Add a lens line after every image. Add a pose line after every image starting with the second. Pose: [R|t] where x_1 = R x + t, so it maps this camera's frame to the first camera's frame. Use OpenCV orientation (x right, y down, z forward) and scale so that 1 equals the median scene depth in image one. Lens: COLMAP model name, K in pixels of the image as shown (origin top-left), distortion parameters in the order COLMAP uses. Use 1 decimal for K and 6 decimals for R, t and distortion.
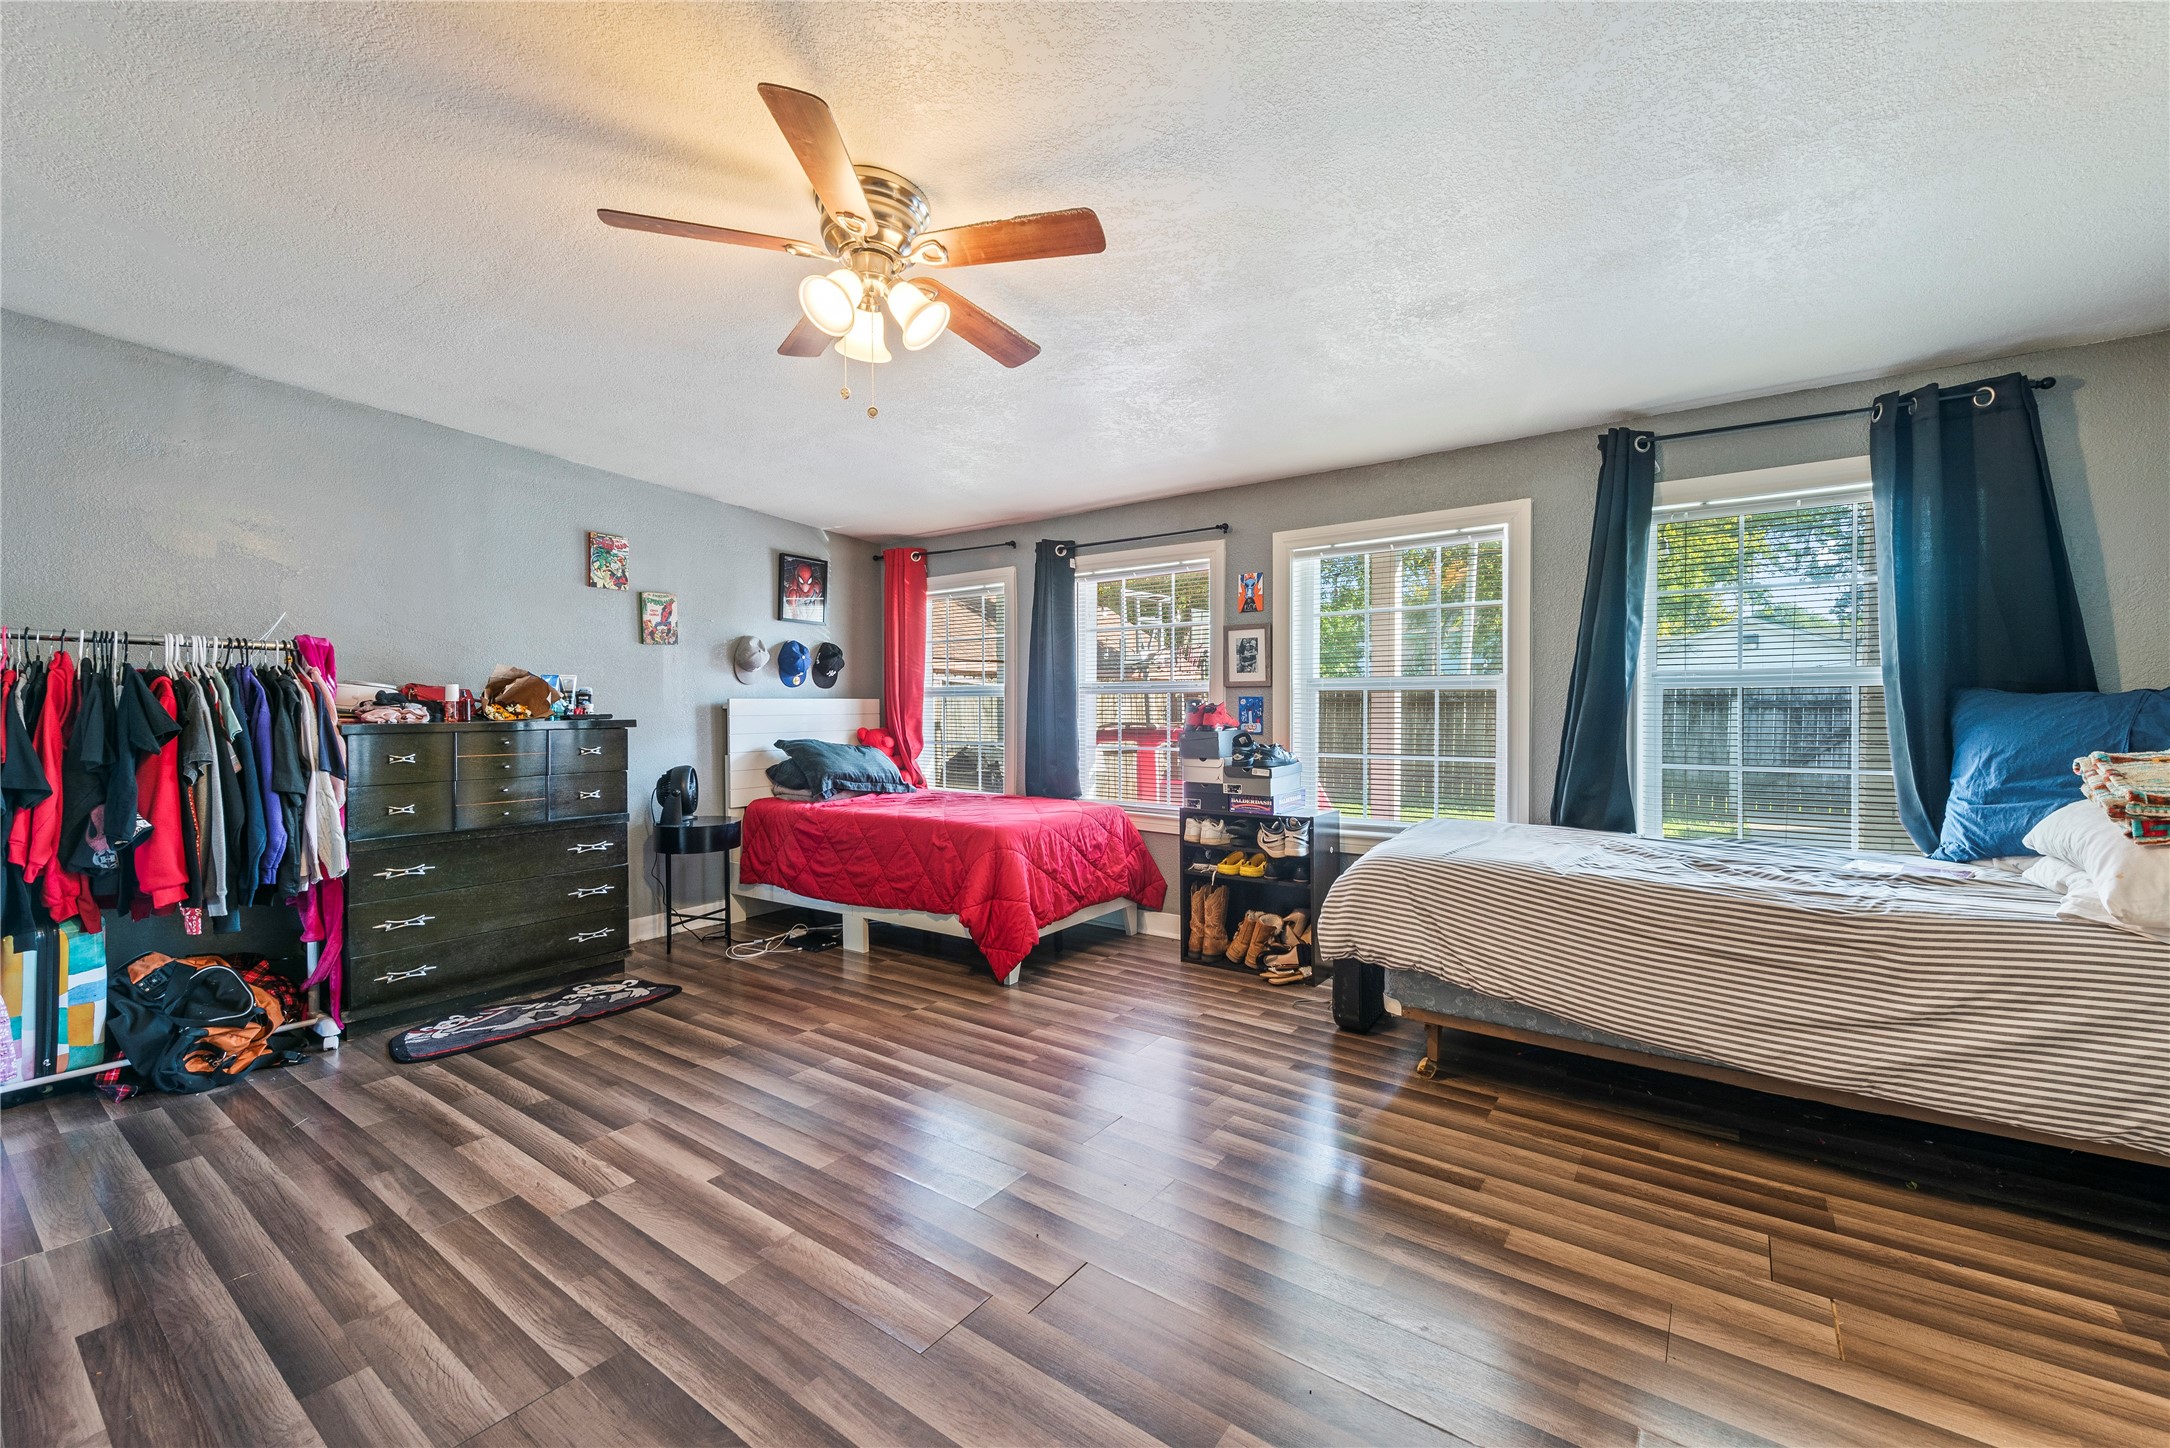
lens RADIAL K [[869.2, 0, 1088.3], [0, 869.2, 713.2], [0, 0, 1]] dist [0.011692, 0.000012]
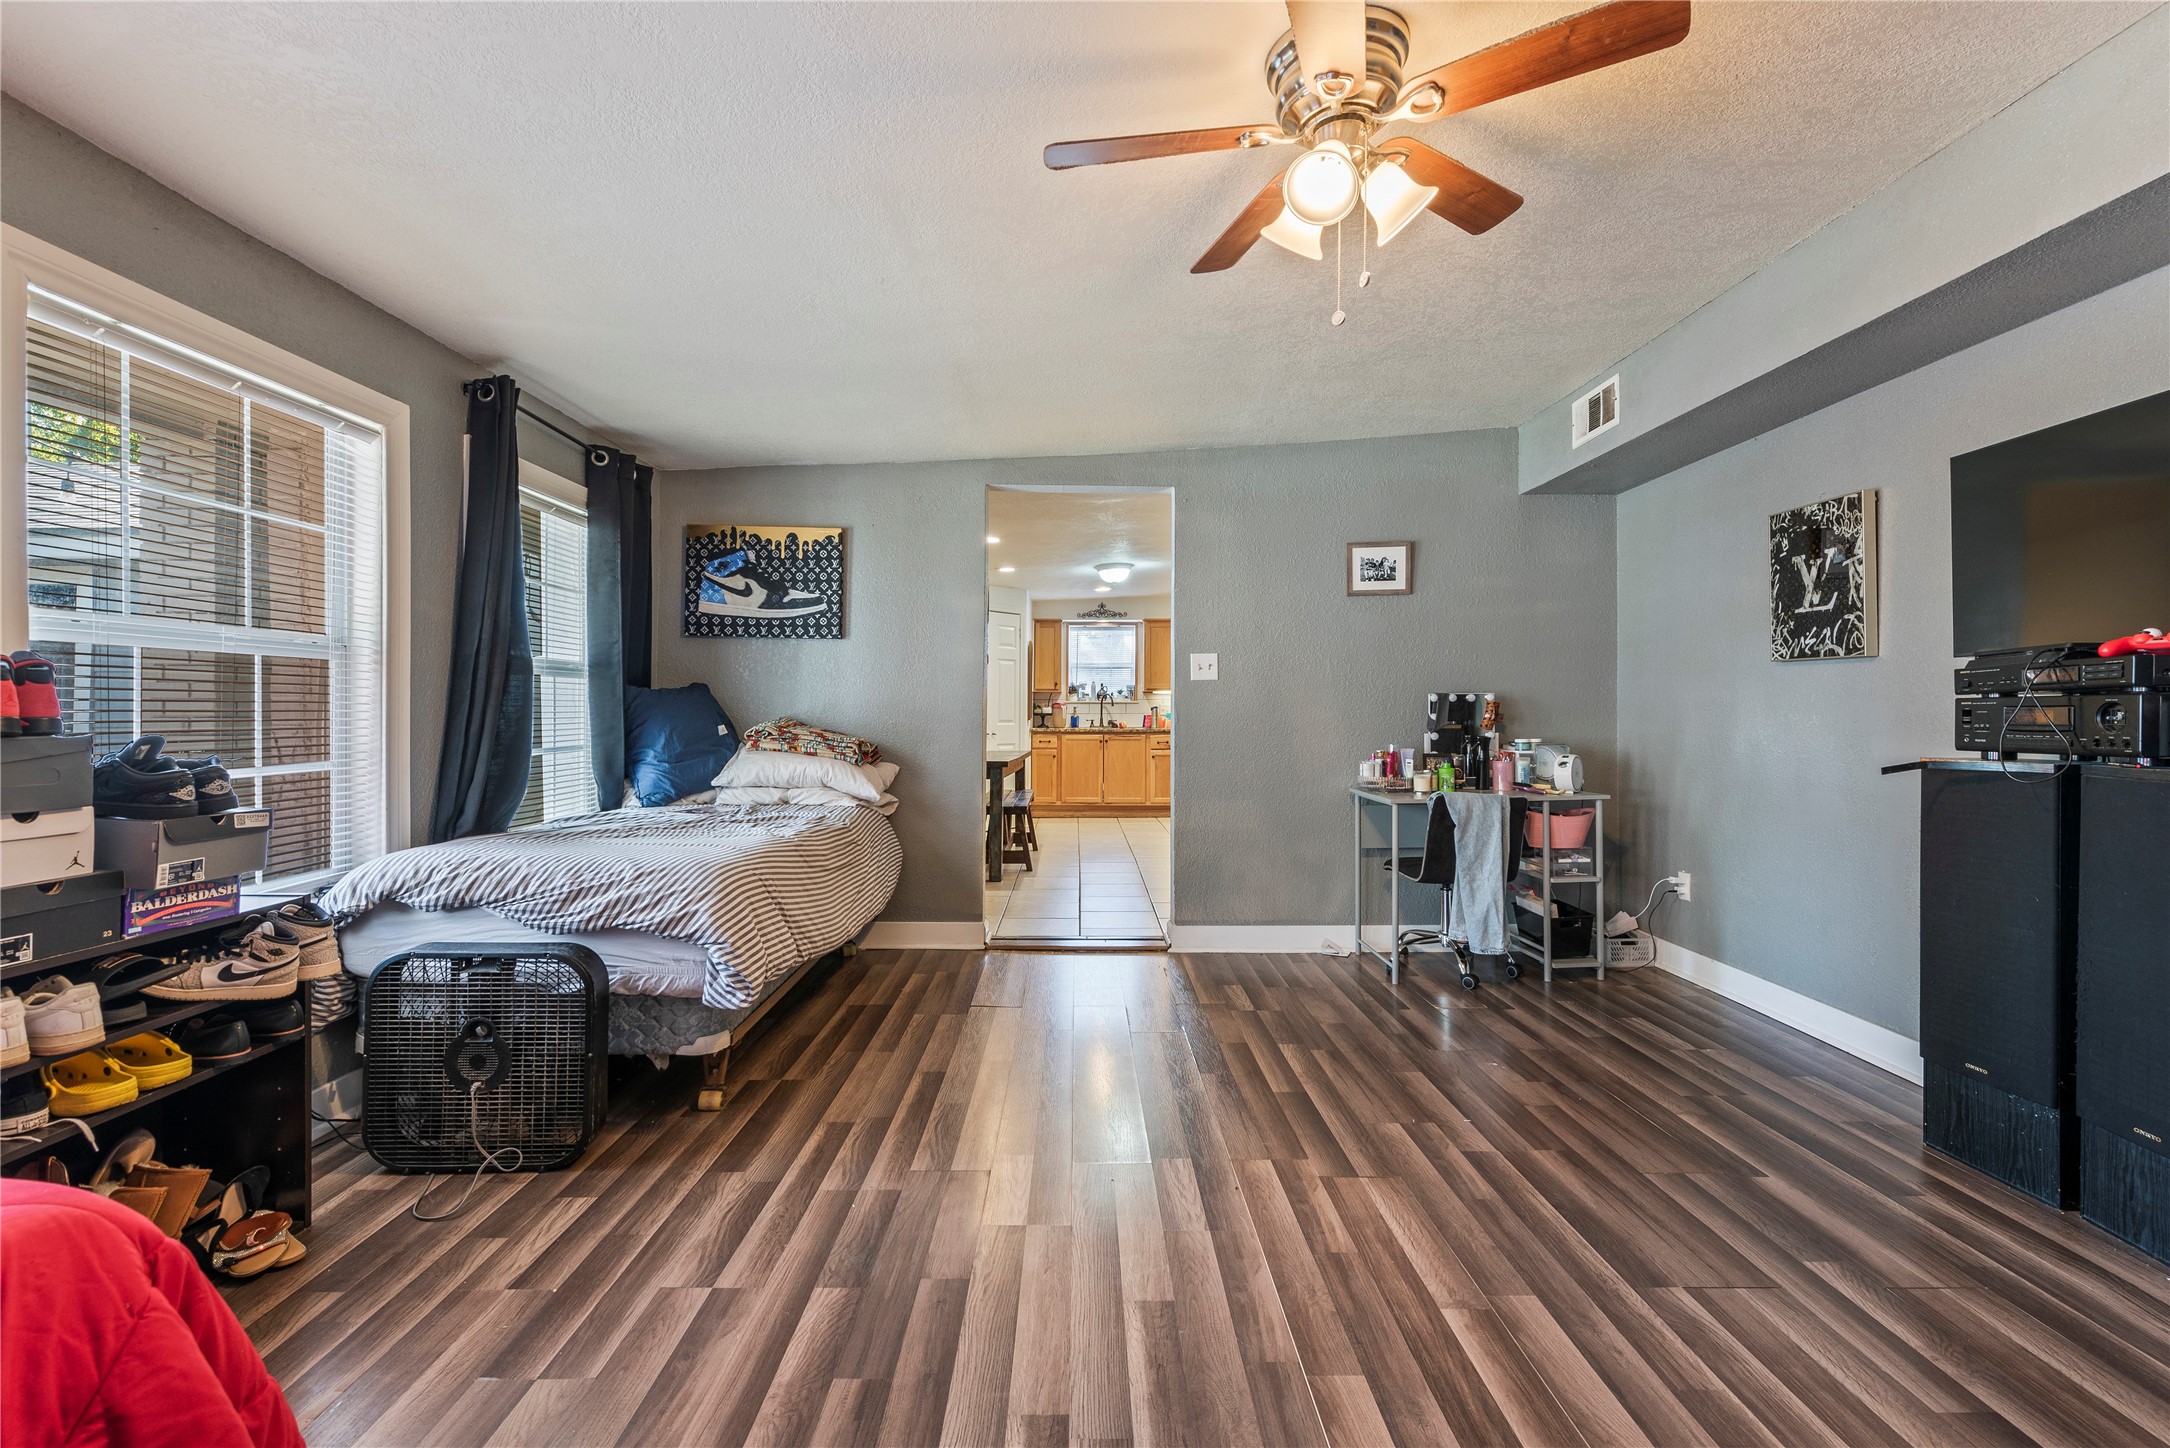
lens RADIAL K [[956.1, 0, 1085.6], [0, 956.1, 710.8], [0, 0, 1]] dist [0.014260, -0.000849]
pose [[-0.591228, 0.000519, 0.806504, -0.333921], [0.000081, 1.000000, -0.000584, 0.008761], [-0.806504, -0.000280, -0.591228, 0.691510]]
